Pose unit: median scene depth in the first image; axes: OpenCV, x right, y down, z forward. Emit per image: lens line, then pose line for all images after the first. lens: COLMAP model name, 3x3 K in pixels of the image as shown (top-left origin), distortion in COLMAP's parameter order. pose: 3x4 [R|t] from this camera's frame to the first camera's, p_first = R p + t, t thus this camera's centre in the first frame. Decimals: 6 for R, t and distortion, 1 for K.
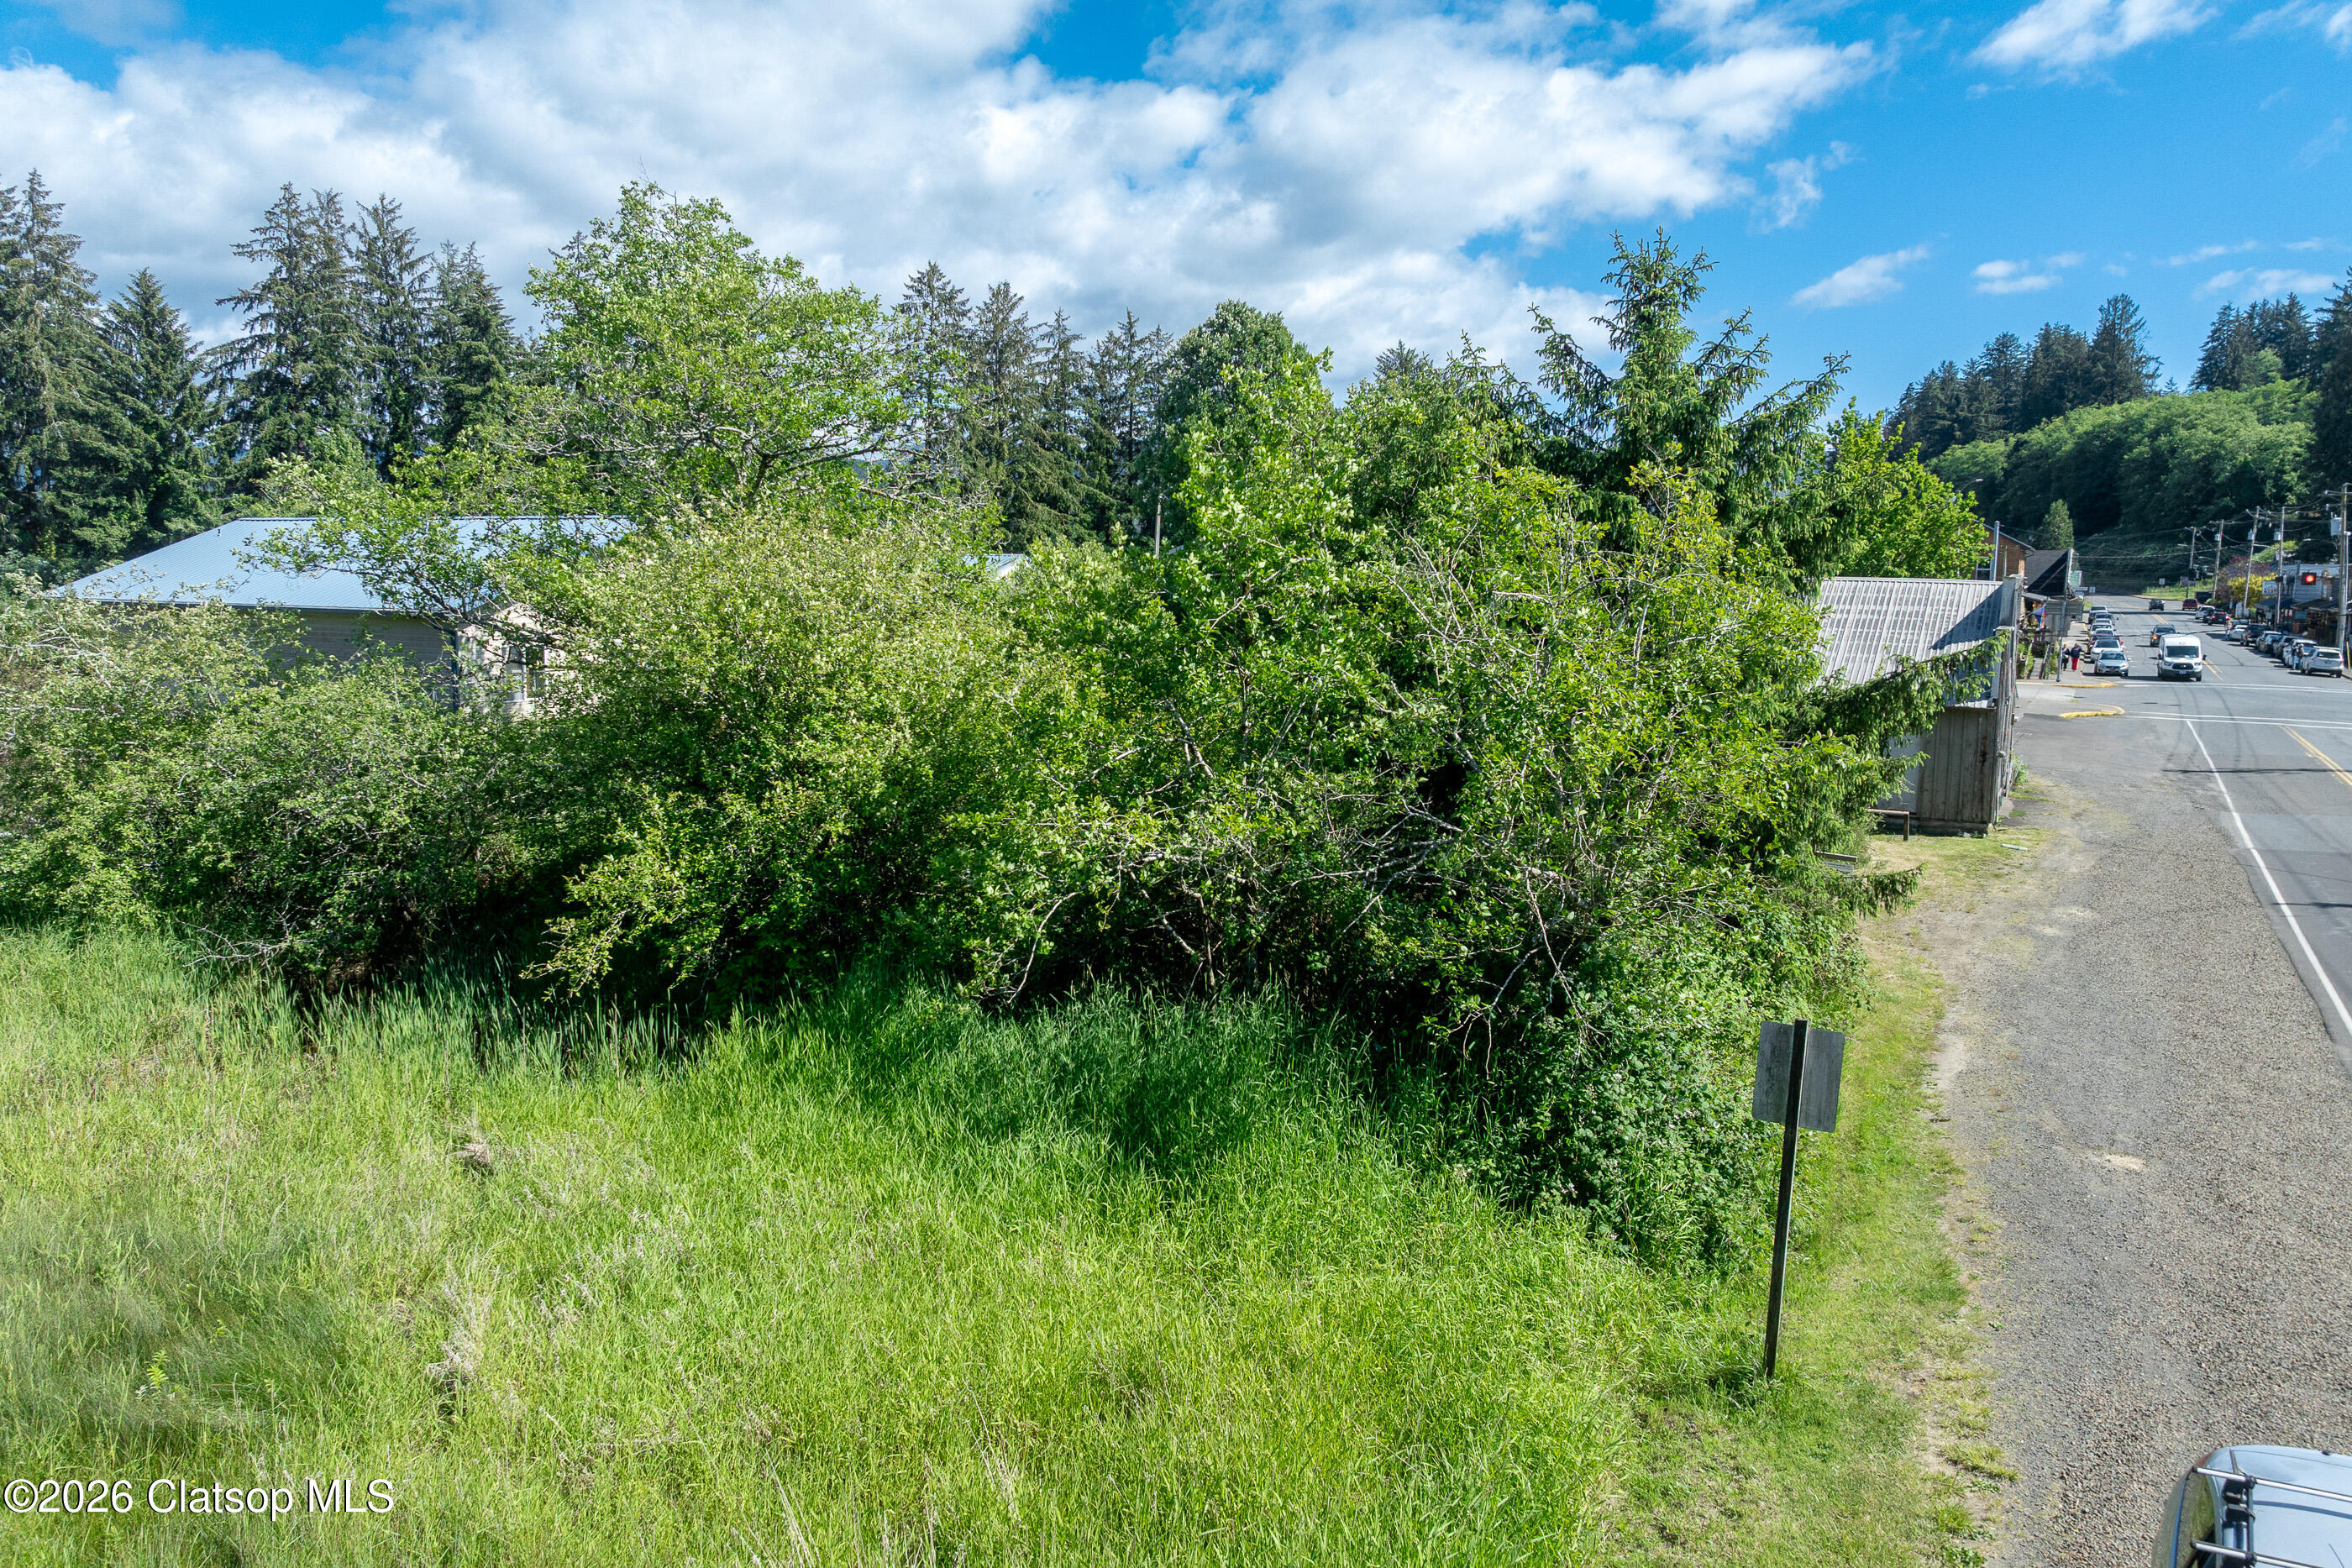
lens RADIAL K [[1665.6, 0, 1180.5], [0, 1665.6, 797.9], [0, 0, 1]] dist [-0.043958, 0.013287]
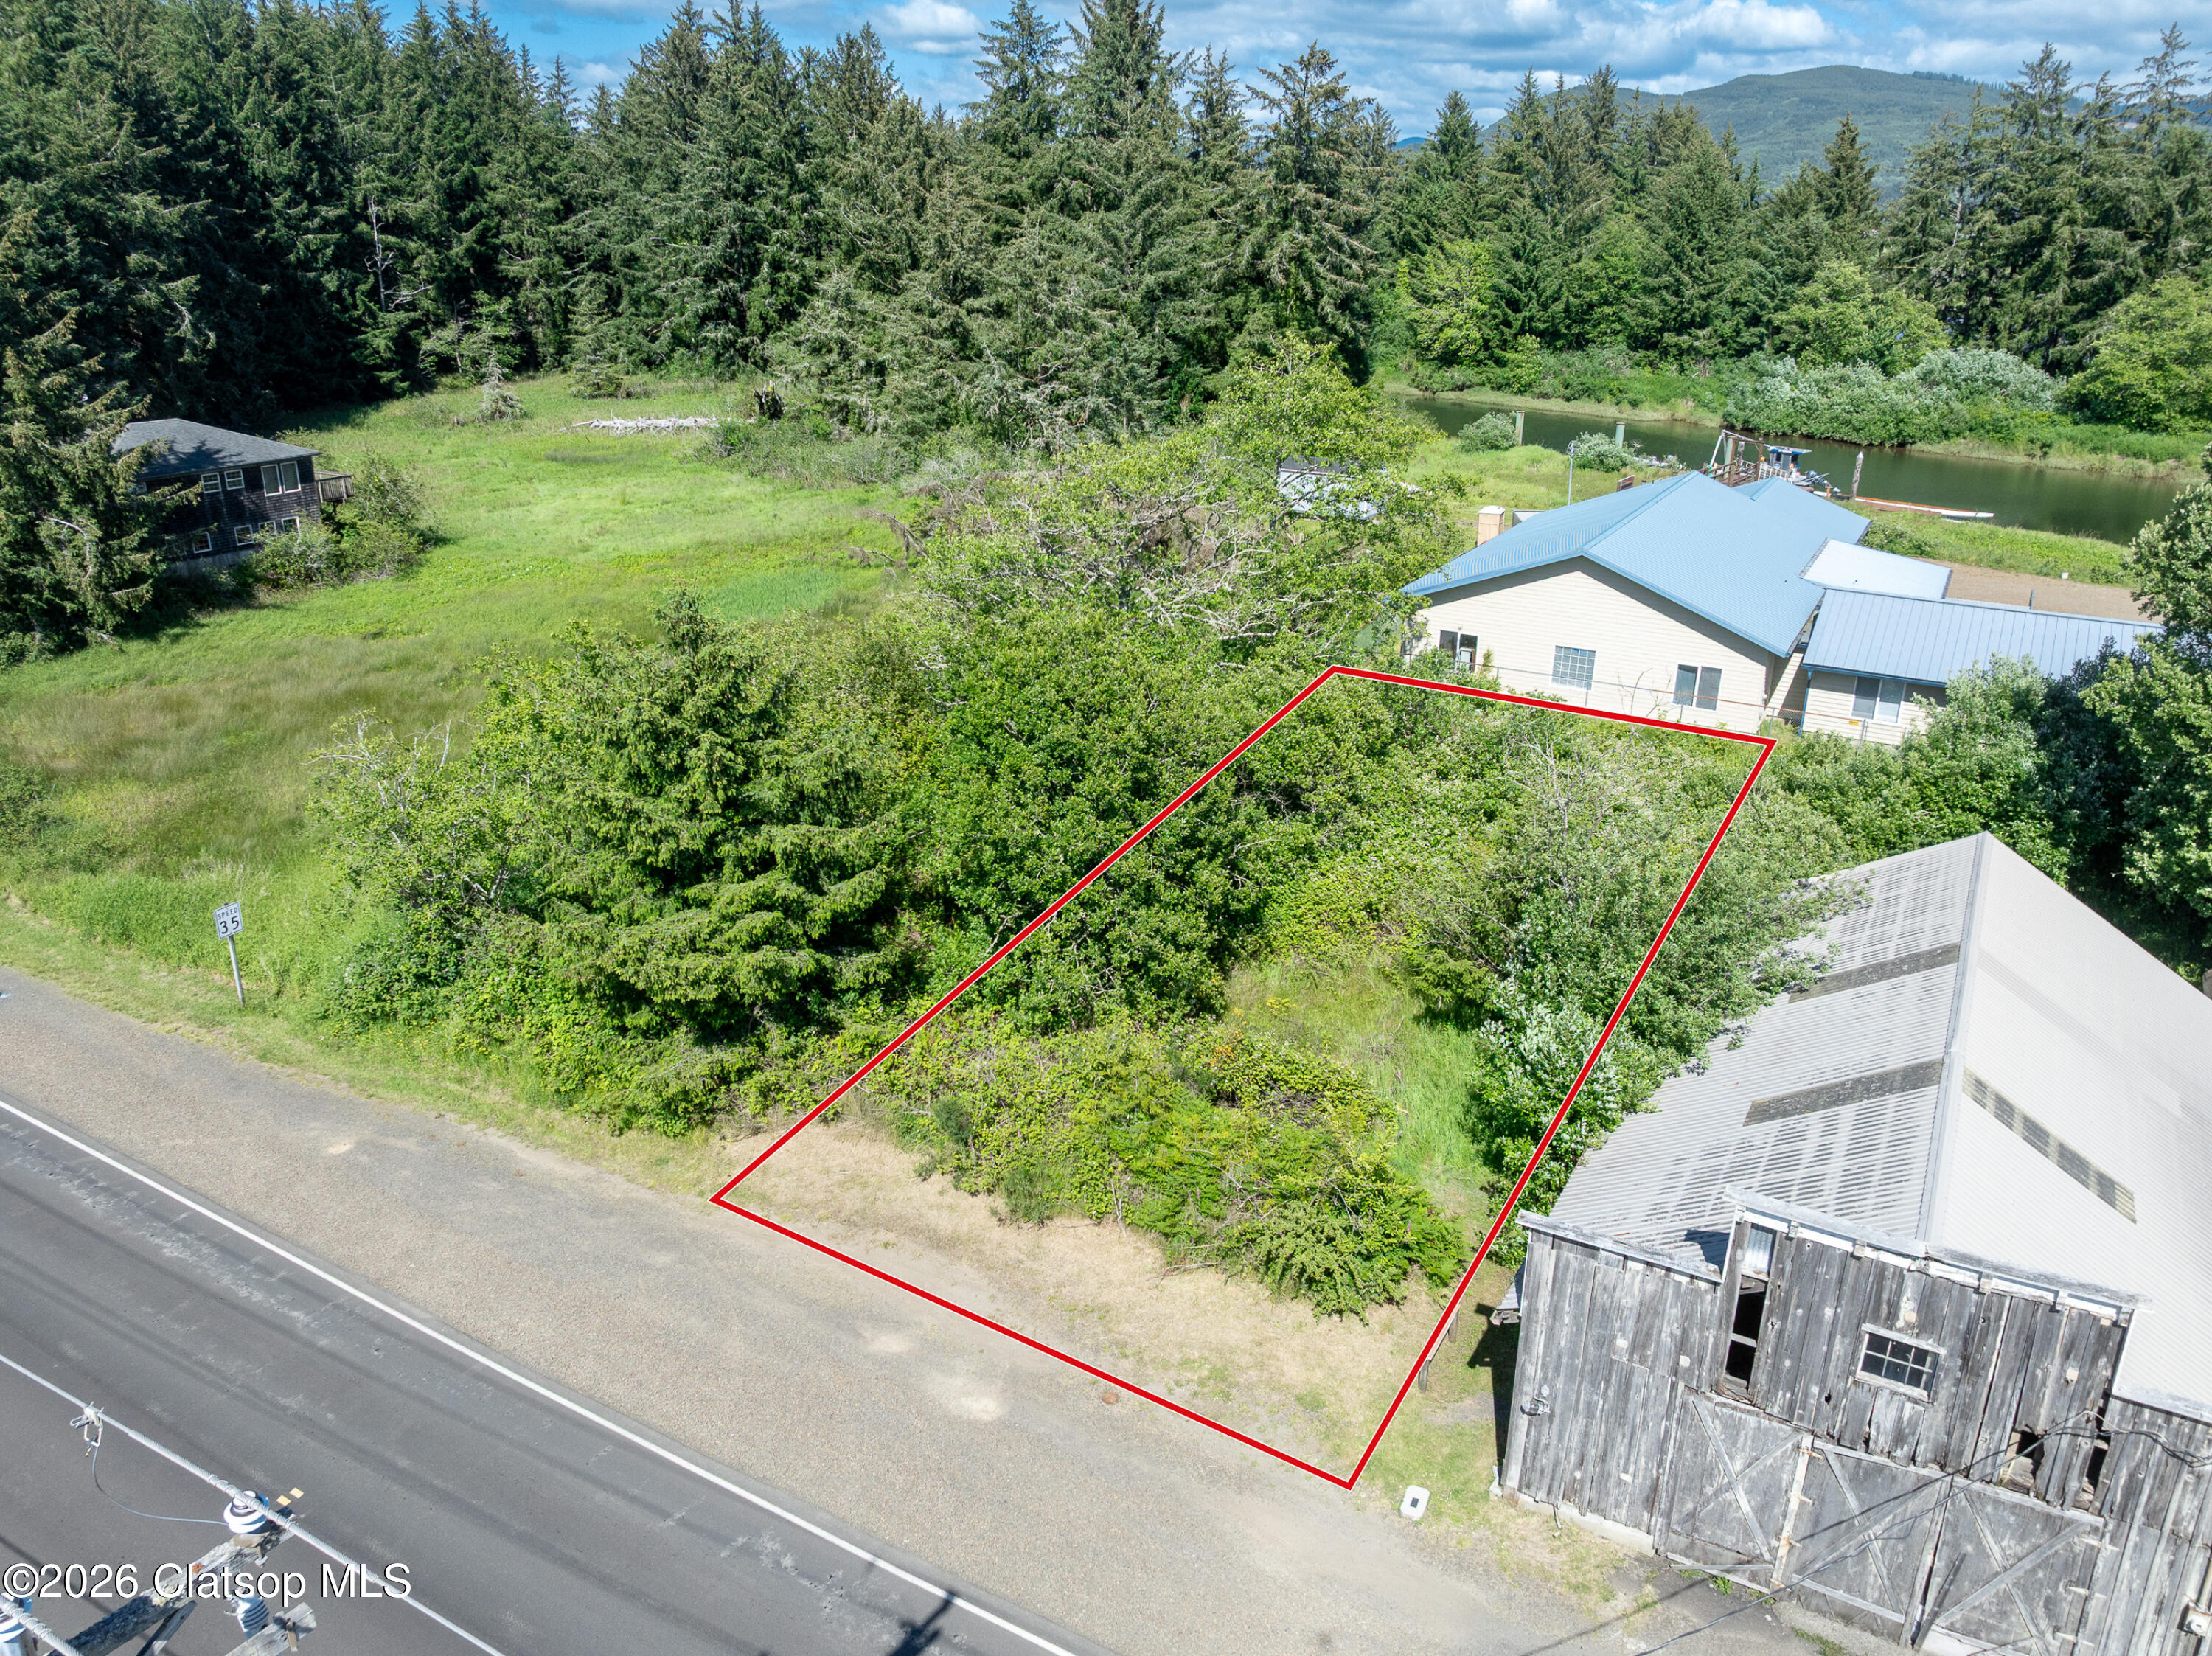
lens RADIAL K [[1578.4, 0, 1116.4], [0, 1578.4, 820.9], [0, 0, 1]] dist [-0.061459, 0.038995]
pose [[-0.014837, 0.346640, -0.937881, 0.265774], [-0.145602, 0.927237, 0.345009, -0.109916], [0.989232, 0.141676, 0.036714, 0.222946]]
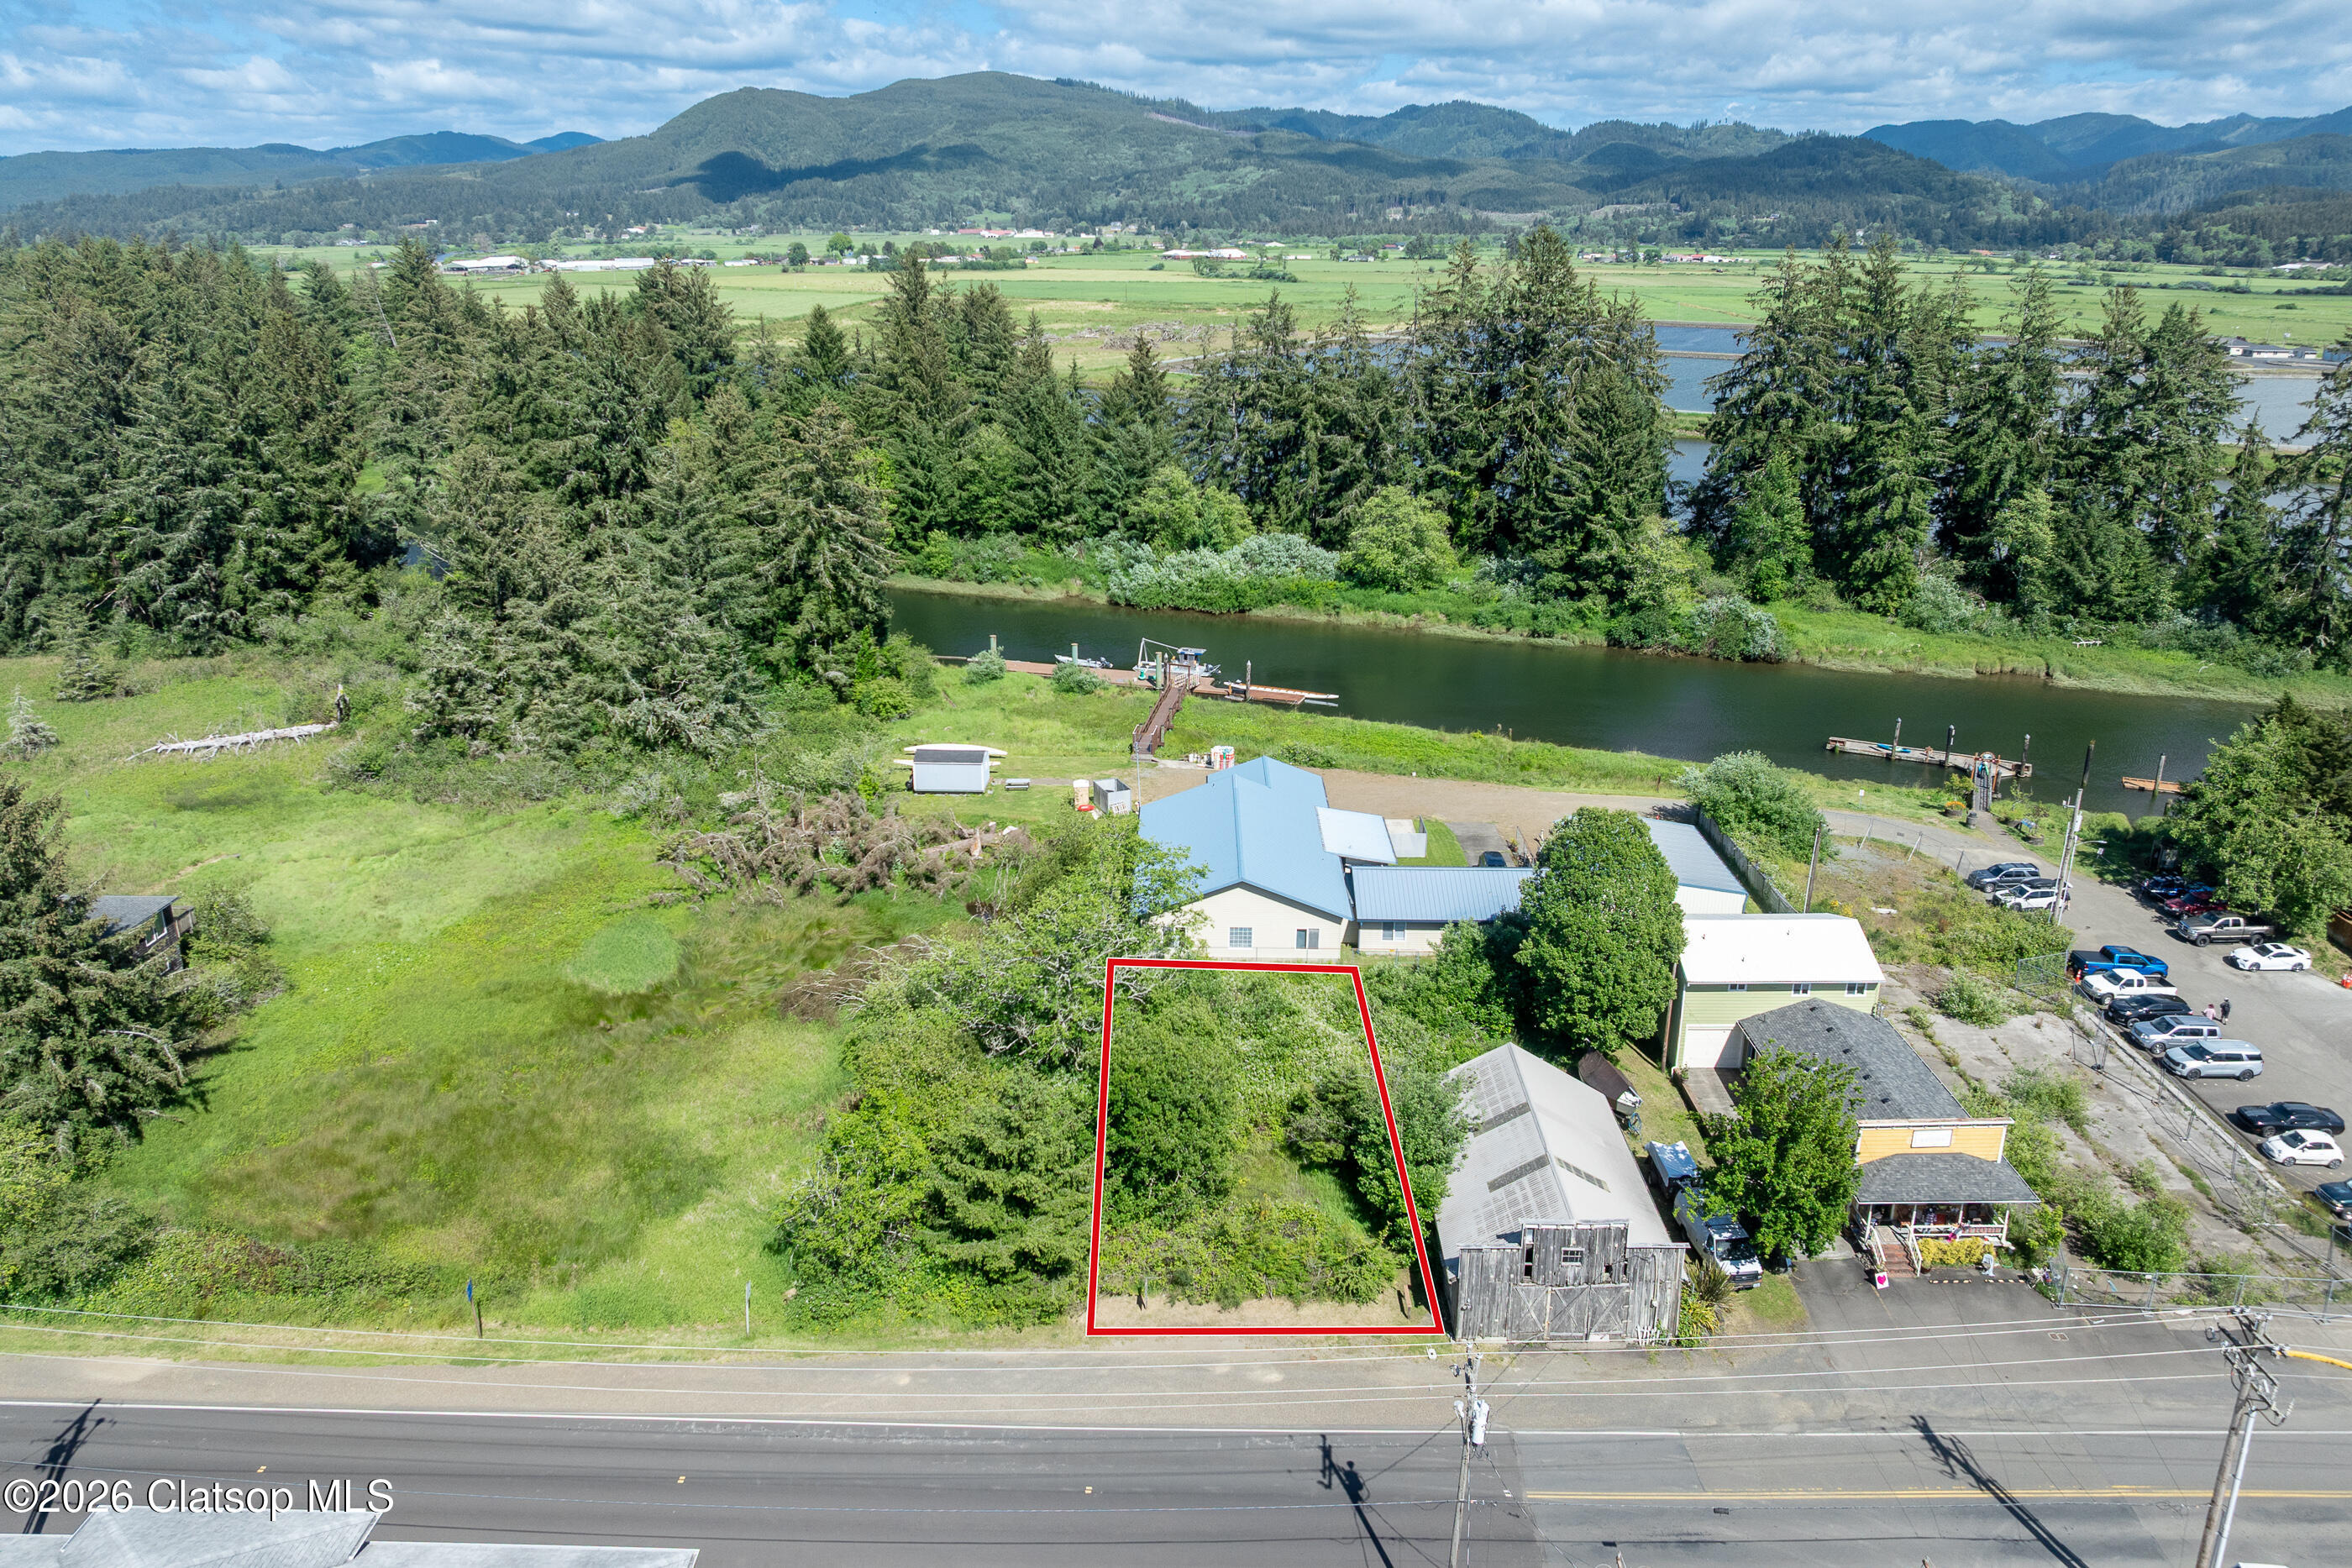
lens RADIAL K [[1665.6, 0, 1189.5], [0, 1665.6, 779.3], [0, 0, 1]] dist [-0.043958, 0.013287]
pose [[0.478612, 0.271979, -0.834840, 0.471649], [-0.123173, 0.962210, 0.242859, -0.271049], [0.869344, -0.013405, 0.494026, -0.038230]]
